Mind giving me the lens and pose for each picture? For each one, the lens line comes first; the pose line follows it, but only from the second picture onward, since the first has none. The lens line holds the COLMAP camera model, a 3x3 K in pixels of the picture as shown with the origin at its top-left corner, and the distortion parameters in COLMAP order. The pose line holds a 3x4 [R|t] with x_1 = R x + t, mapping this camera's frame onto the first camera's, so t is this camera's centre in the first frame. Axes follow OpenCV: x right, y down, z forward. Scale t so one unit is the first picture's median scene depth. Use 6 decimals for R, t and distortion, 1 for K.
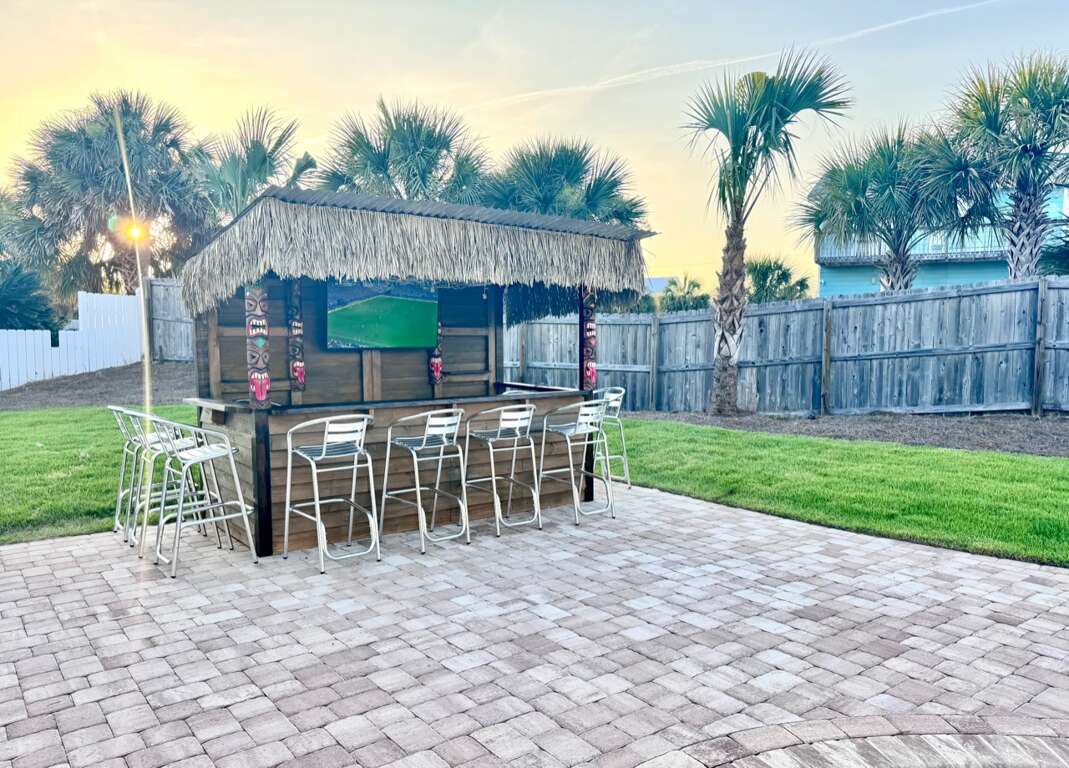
lens RADIAL K [[793.9, 0, 541.8], [0, 793.9, 404.1], [0, 0, 1]] dist [0.119021, -0.002867]
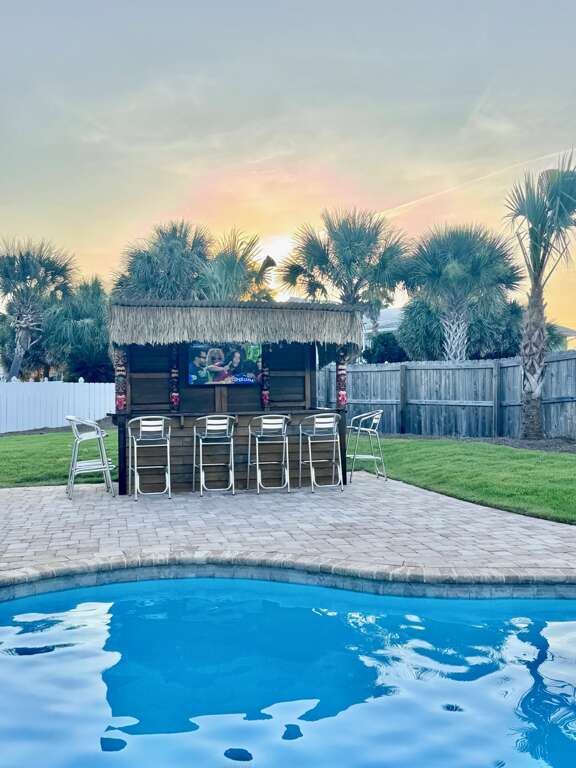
lens RADIAL K [[748.8, 0, 290.0], [0, 748.8, 386.2], [0, 0, 1]] dist [0.113698, 0.000000]
pose [[0.912187, -0.014388, -0.409522, 0.507190], [-0.023312, 0.995943, -0.086916, 0.058390], [0.409111, 0.088830, 0.908151, -0.305777]]
